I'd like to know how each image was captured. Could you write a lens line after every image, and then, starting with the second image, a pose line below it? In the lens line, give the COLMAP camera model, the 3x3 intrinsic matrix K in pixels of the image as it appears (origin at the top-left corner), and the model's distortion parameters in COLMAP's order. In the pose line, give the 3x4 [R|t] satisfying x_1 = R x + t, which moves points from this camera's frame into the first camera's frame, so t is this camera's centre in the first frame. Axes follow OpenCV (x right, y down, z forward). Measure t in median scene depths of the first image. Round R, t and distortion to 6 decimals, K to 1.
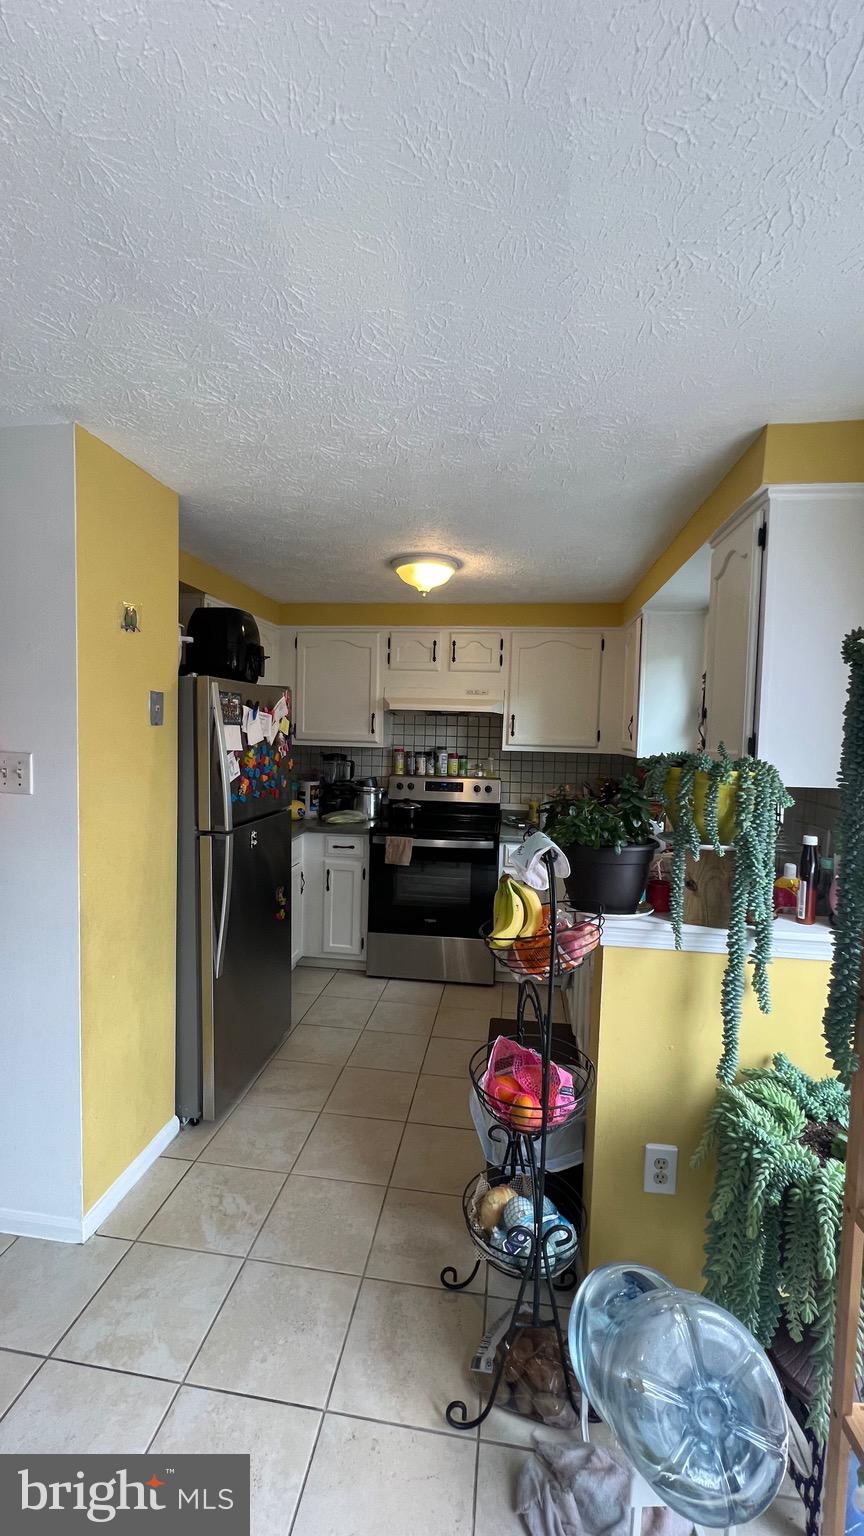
lens RADIAL K [[616.2, 0, 432.0], [0, 616.2, 768.0], [0, 0, 1]] dist [-0.003864, 0.000013]
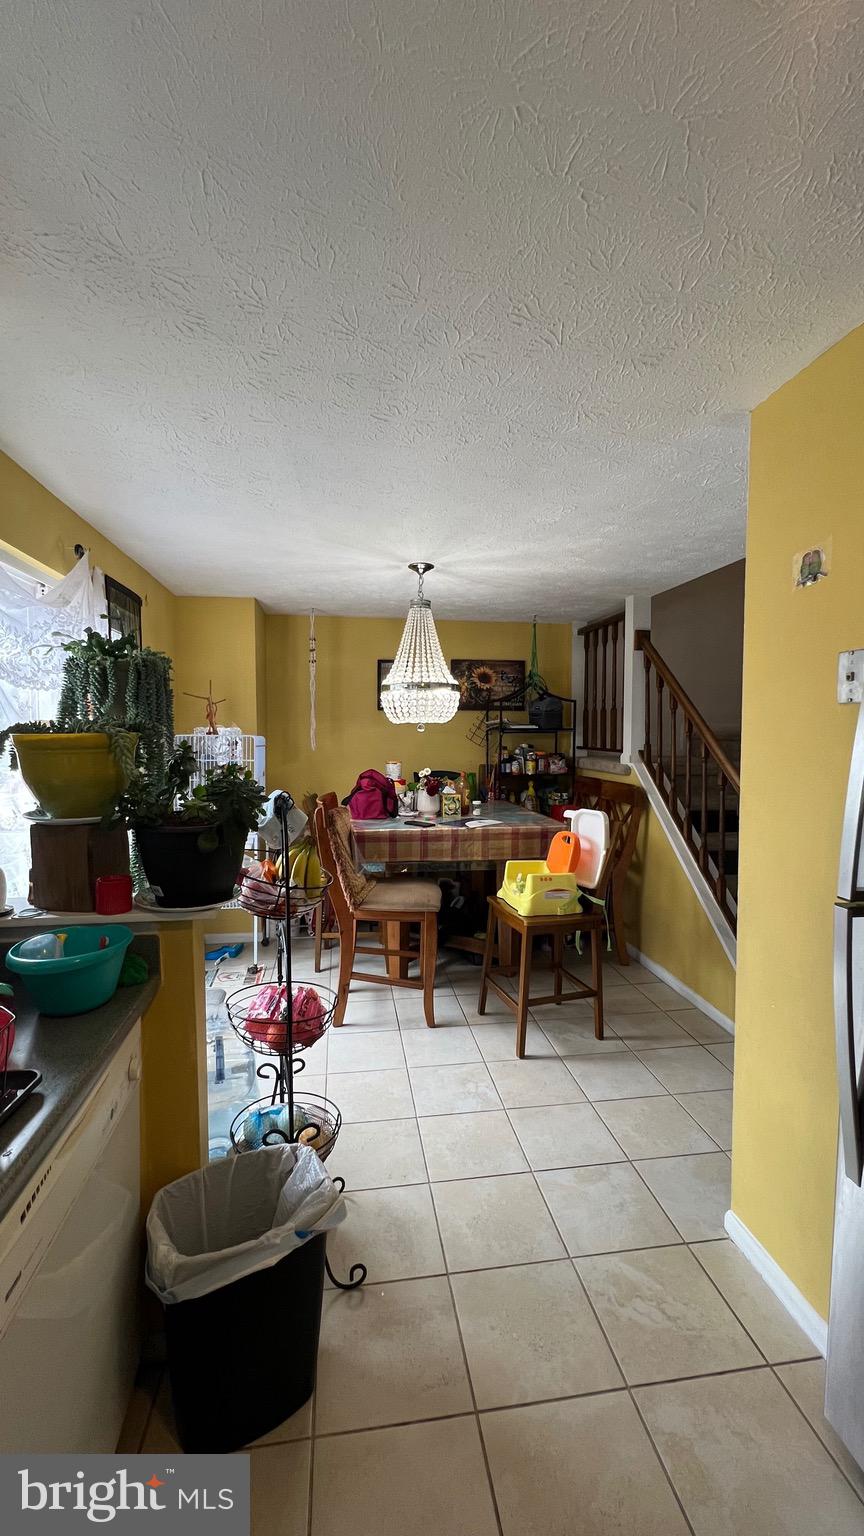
lens RADIAL K [[616.2, 0, 432.0], [0, 616.2, 768.0], [0, 0, 1]] dist [-0.003864, 0.000013]
pose [[-0.959621, -0.011458, -0.281063, 0.182102], [-0.041346, 0.994063, 0.100641, -0.055204], [0.278242, 0.108199, -0.954398, 1.731716]]
